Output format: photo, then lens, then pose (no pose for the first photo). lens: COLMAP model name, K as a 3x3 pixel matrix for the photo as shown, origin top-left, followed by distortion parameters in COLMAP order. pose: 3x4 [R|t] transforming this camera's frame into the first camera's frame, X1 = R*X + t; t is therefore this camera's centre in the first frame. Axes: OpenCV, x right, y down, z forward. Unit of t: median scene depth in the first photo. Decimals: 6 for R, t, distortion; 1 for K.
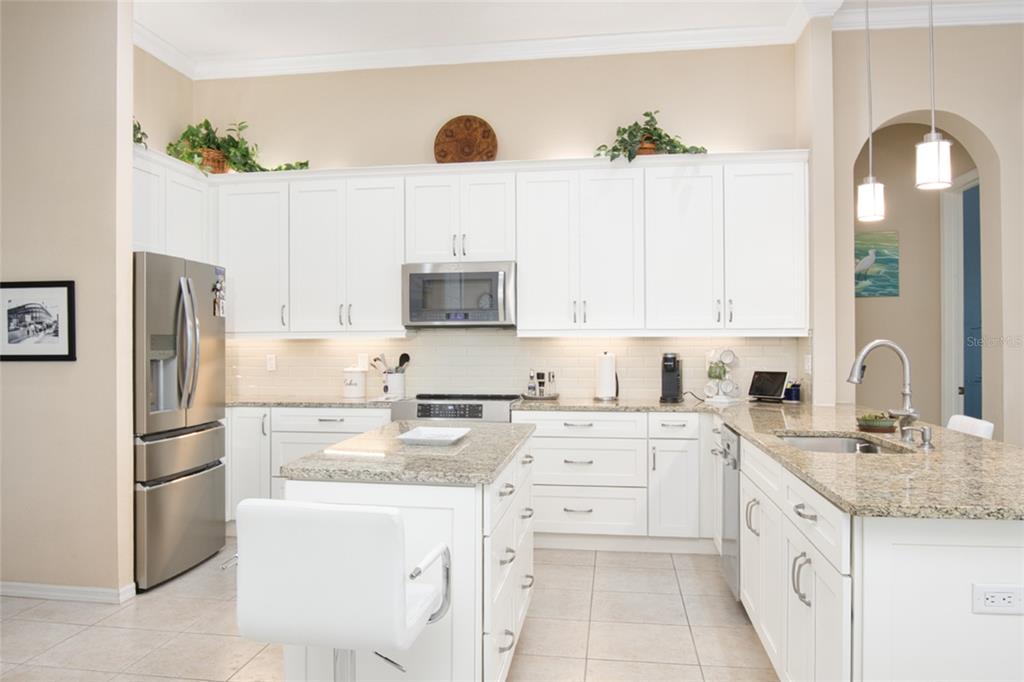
lens RADIAL K [[777.7, 0, 490.3], [0, 777.7, 341.4], [0, 0, 1]] dist [-0.035565, 0.000304]
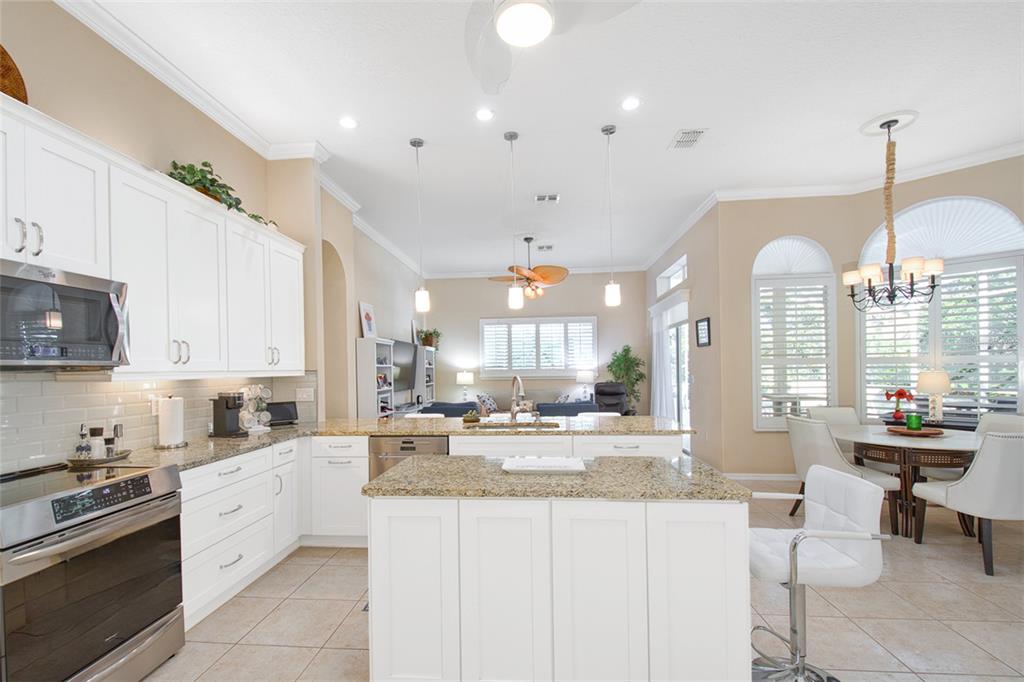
lens RADIAL K [[459.8, 0, 509.3], [0, 459.8, 362.8], [0, 0, 1]] dist [0.027695, -0.023143]
pose [[-0.103041, 0.014573, 0.994570, -0.444705], [0.016831, 0.999775, -0.012906, -0.011399], [-0.994535, 0.015410, -0.103264, 0.655044]]
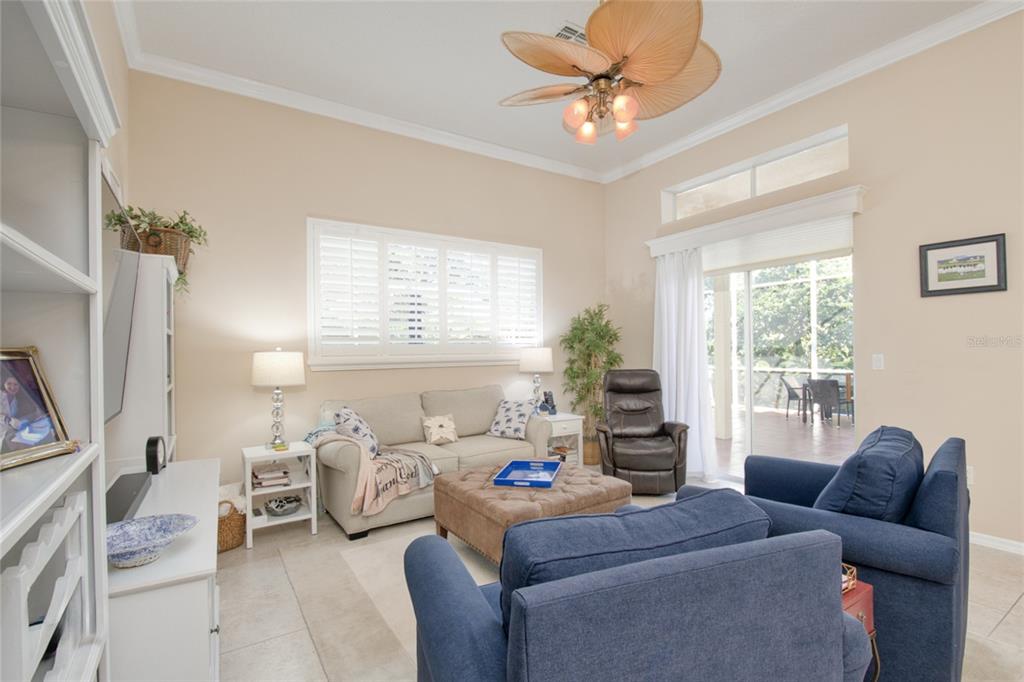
lens RADIAL K [[485.3, 0, 539.2], [0, 485.3, 344.0], [0, 0, 1]] dist [0.000025, -0.000028]
pose [[-0.713955, 0.018236, 0.699954, 0.580873], [0.015209, 0.999829, -0.010536, 0.002036], [-0.700026, 0.003123, -0.714110, 0.865519]]
